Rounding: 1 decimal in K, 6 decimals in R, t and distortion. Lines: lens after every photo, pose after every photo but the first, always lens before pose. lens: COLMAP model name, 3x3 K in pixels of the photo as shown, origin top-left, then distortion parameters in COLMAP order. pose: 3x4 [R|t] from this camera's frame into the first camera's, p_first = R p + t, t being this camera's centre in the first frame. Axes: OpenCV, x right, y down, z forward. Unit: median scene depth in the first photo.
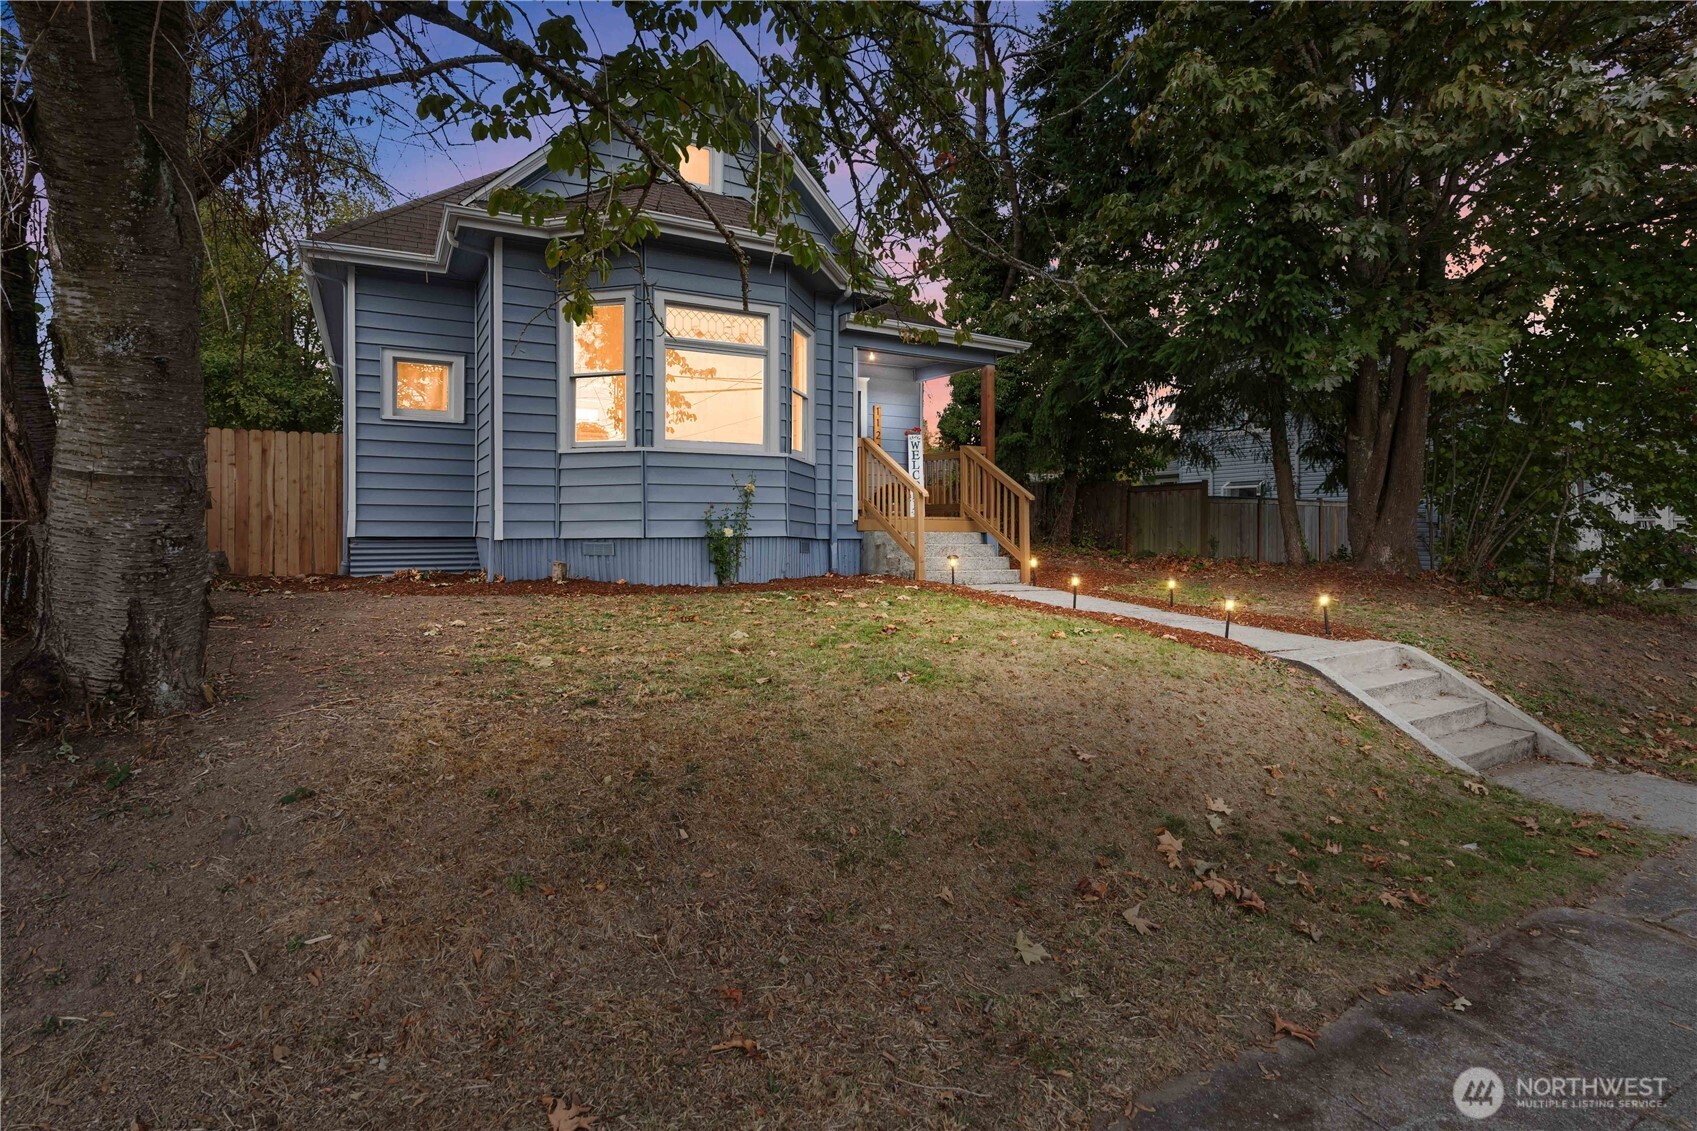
lens RADIAL K [[831.8, 0, 866.3], [0, 831.8, 528.7], [0, 0, 1]] dist [-0.005177, 0.001151]
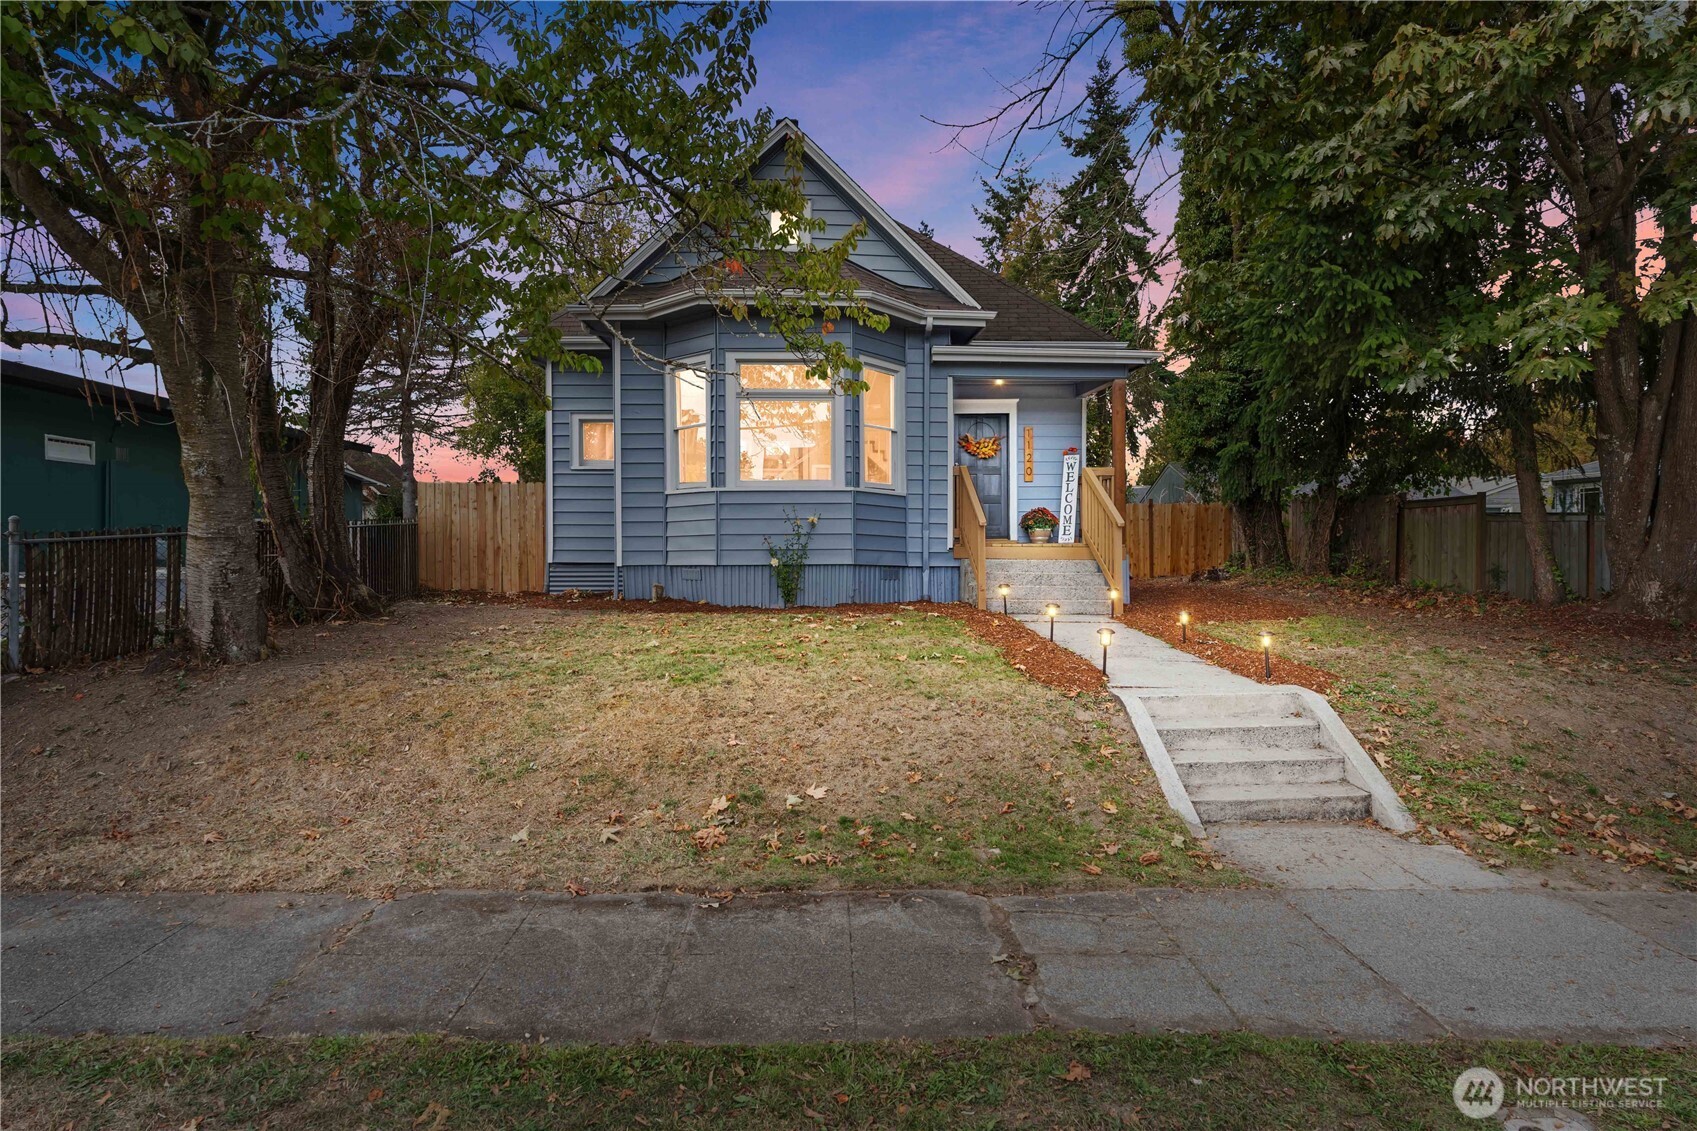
lens RADIAL K [[933.6, 0, 844.9], [0, 933.6, 555.9], [0, 0, 1]] dist [-0.001044, -0.000134]
pose [[0.893426, 0.001968, -0.449206, 0.467765], [0.001670, 0.999969, 0.007703, -0.011278], [0.449207, -0.007632, 0.893395, -0.092842]]
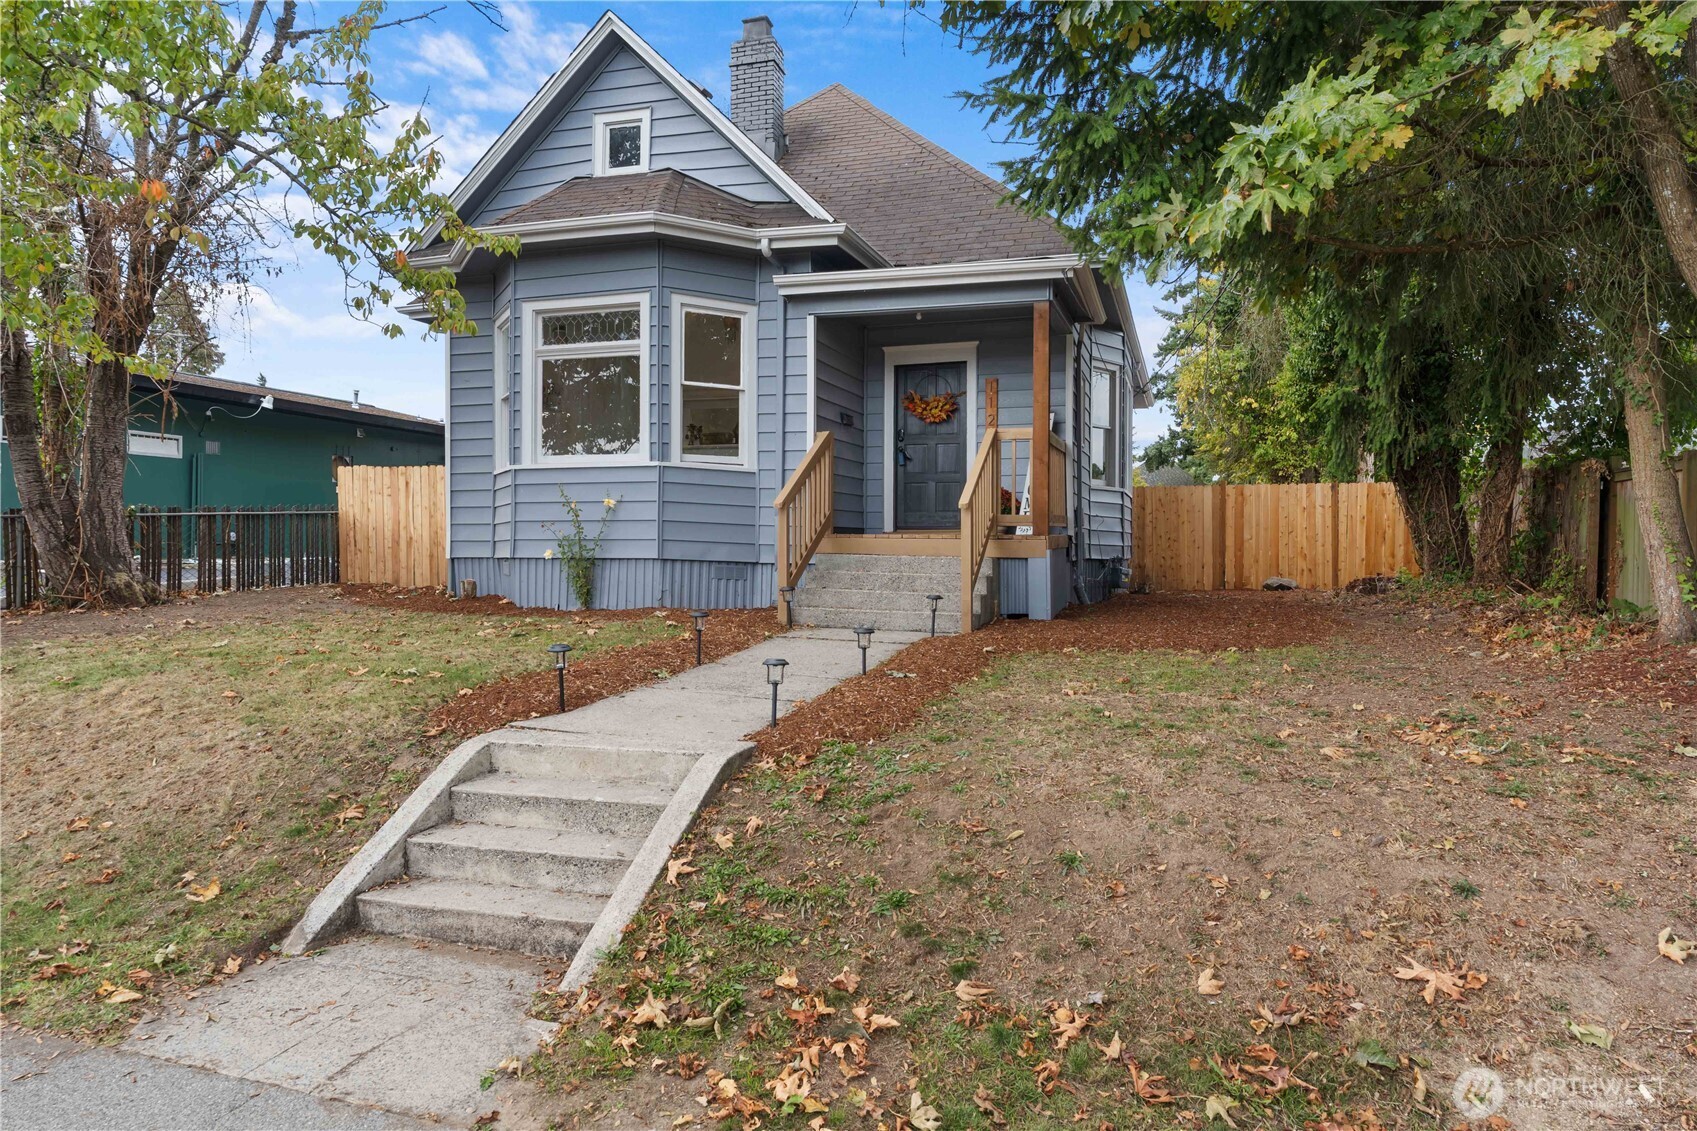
lens RADIAL K [[1077.5, 0, 851.7], [0, 1077.5, 565.4], [0, 0, 1]] dist [0.005202, 0.000970]
pose [[0.677848, 0.015448, -0.735039, 0.915953], [-0.006877, 0.999869, 0.014672, -0.000983], [0.735170, -0.004891, 0.677866, 0.418455]]
